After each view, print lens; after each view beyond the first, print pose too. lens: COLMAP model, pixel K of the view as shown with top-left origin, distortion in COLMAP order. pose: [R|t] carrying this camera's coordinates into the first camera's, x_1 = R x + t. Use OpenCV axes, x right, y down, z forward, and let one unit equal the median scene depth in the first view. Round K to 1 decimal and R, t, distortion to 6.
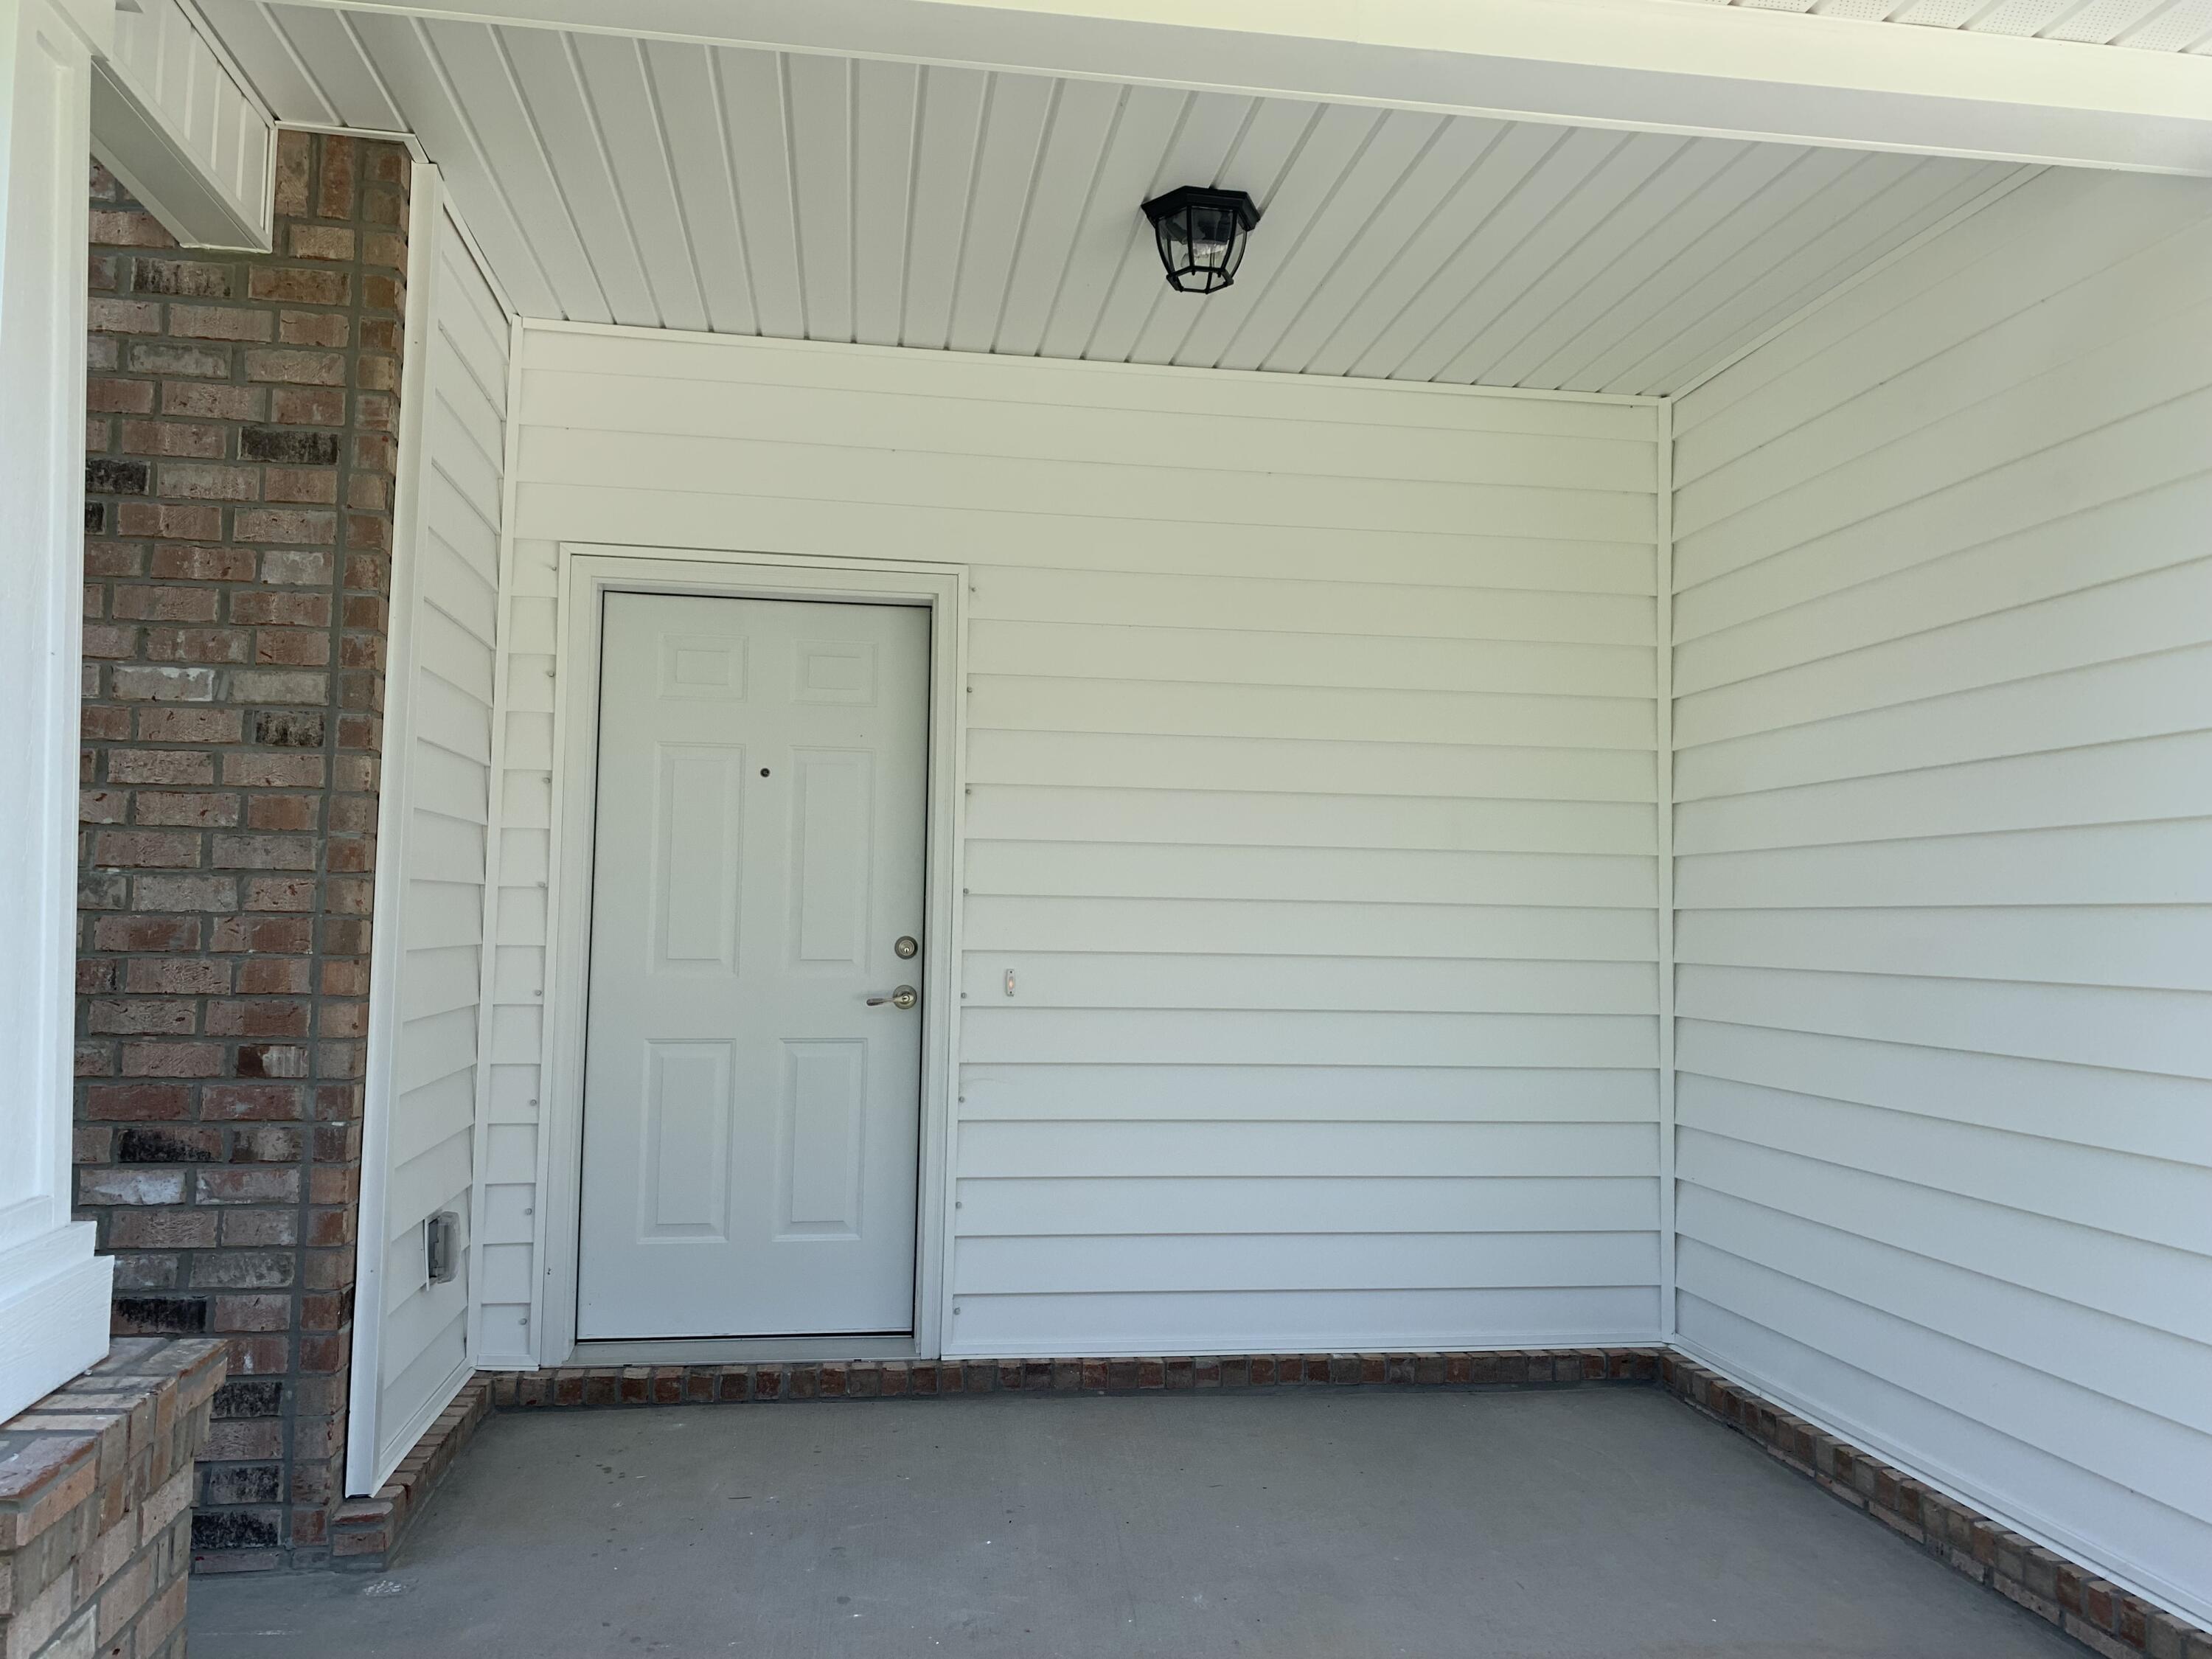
lens RADIAL K [[1674.0, 0, 1106.0], [0, 1674.0, 829.5], [0, 0, 1]] dist [0.007347, 0.001743]
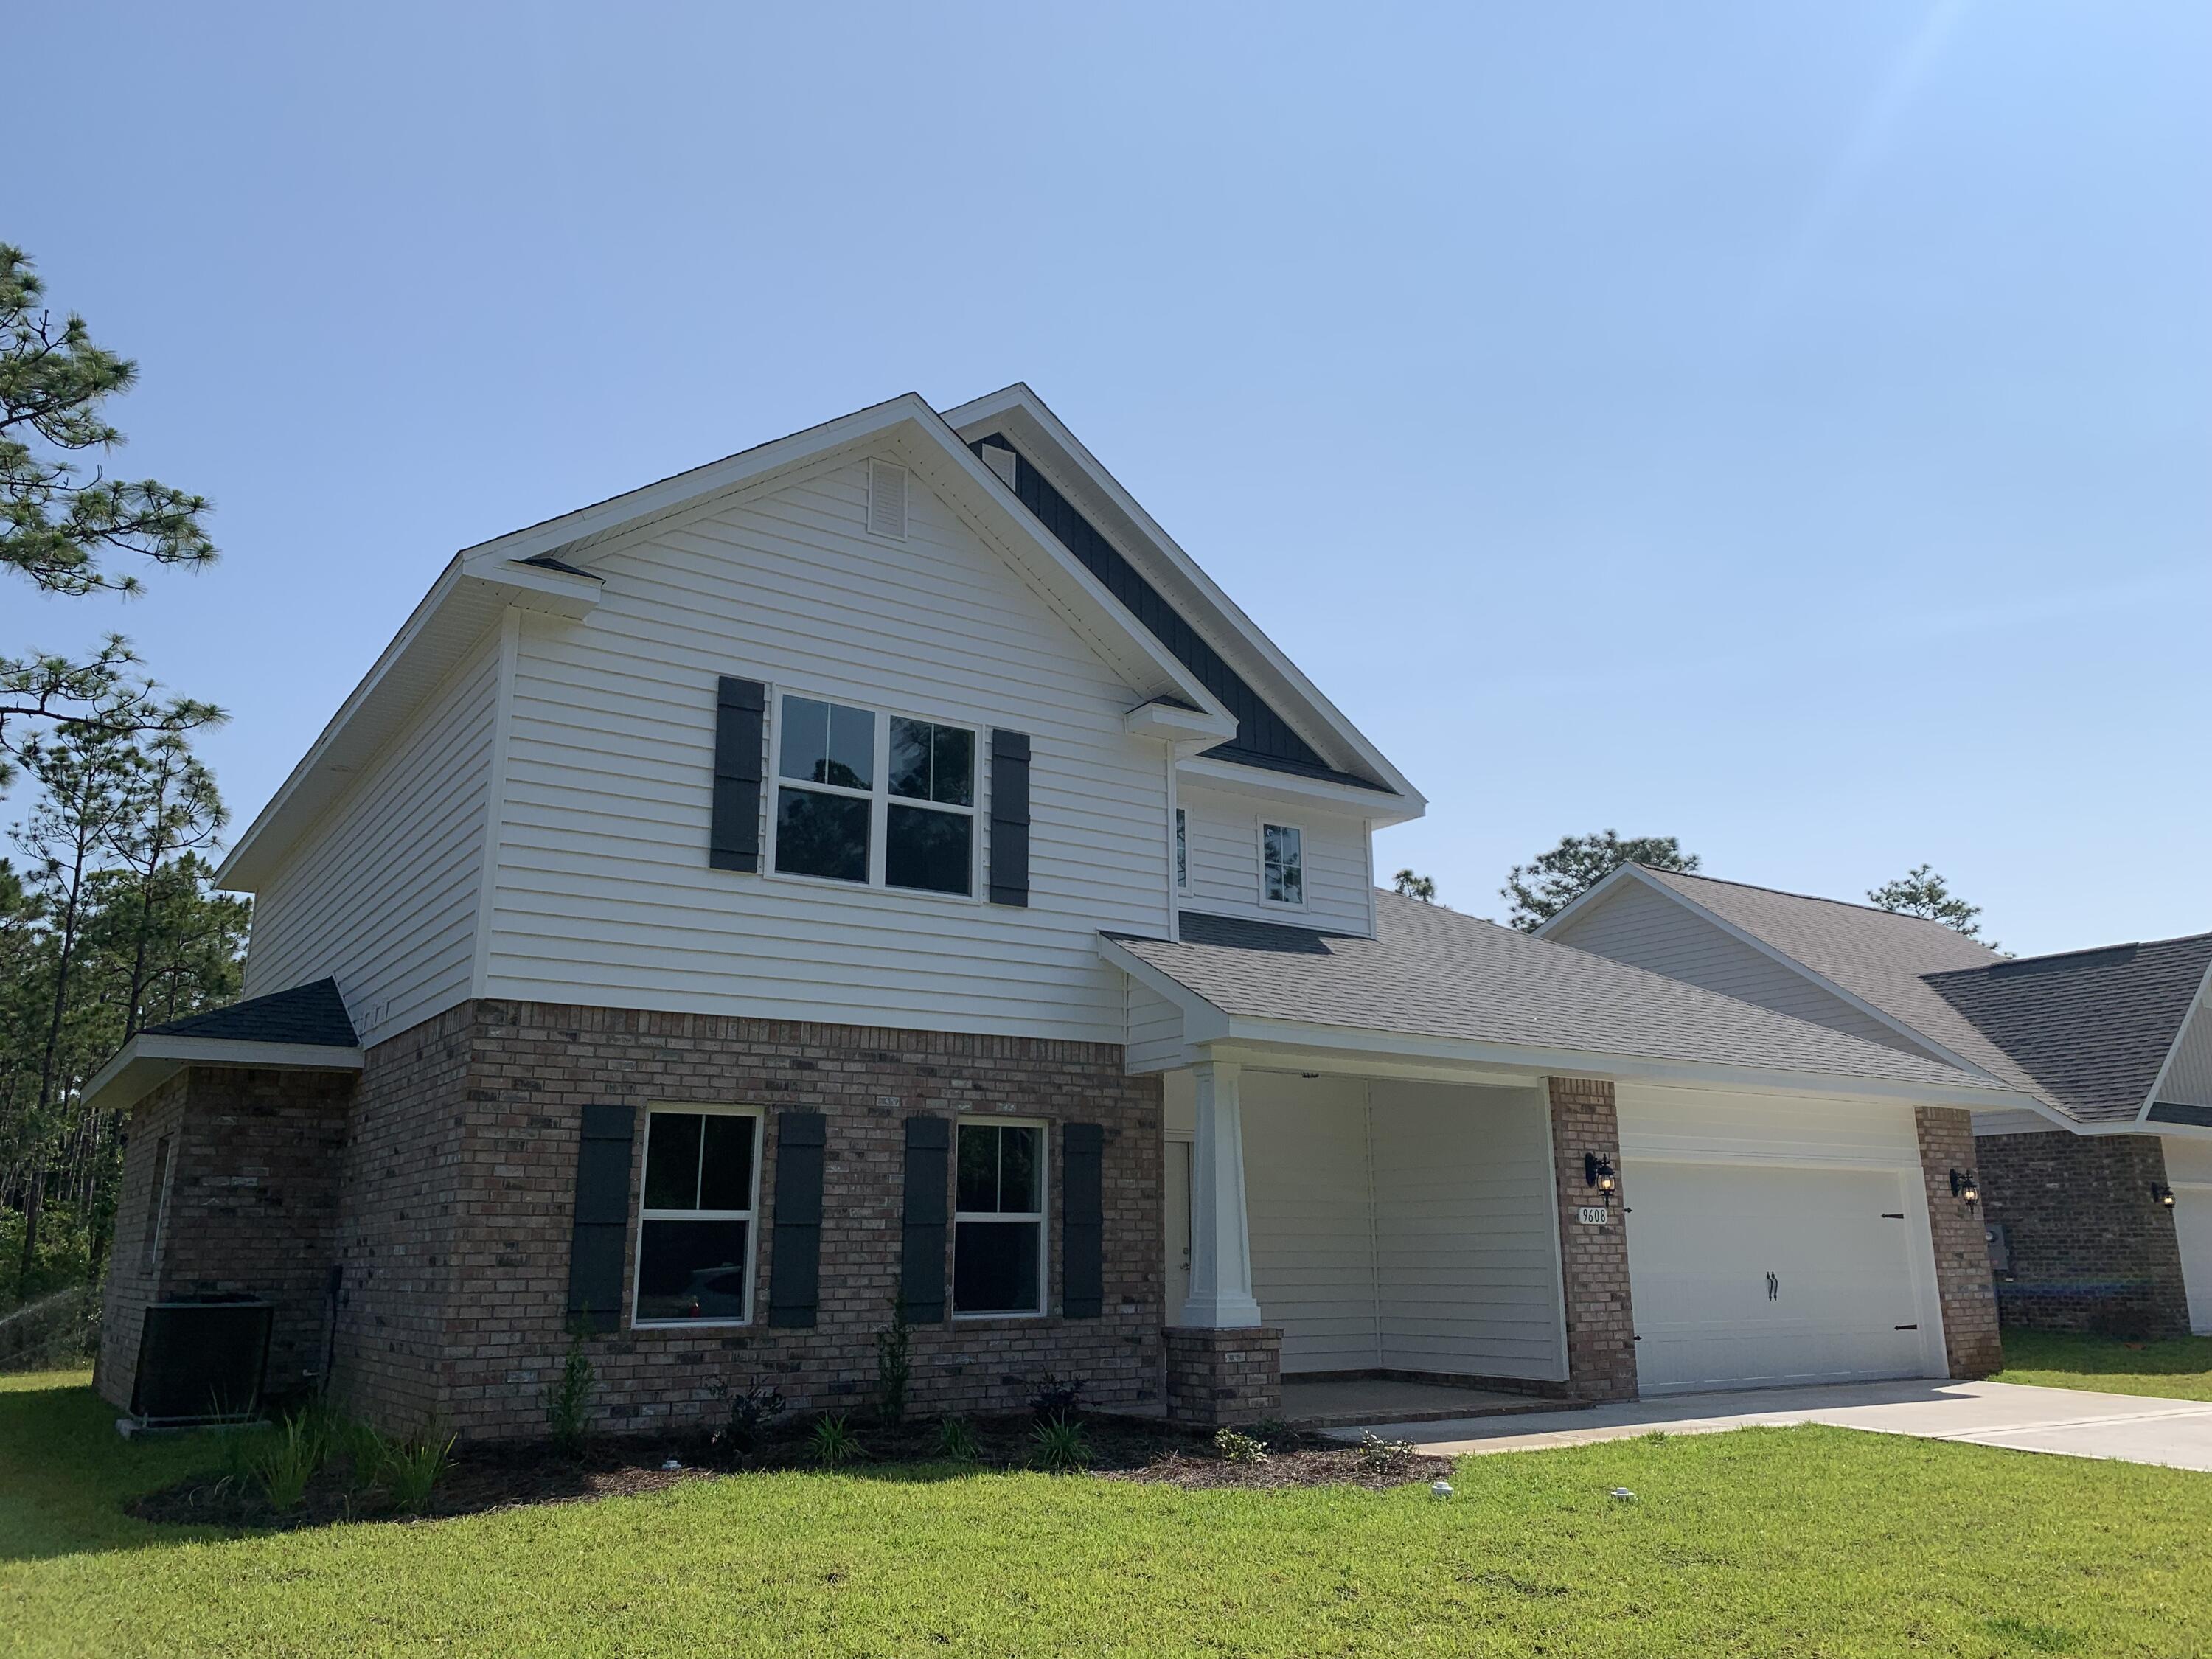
lens RADIAL K [[1674.0, 0, 1106.0], [0, 1674.0, 829.5], [0, 0, 1]] dist [0.007347, 0.001743]
pose [[0.901980, 0.086560, 0.423012, -2.405239], [-0.003316, 0.981059, -0.193683, -0.142684], [-0.431765, 0.173295, 0.885182, -2.756772]]
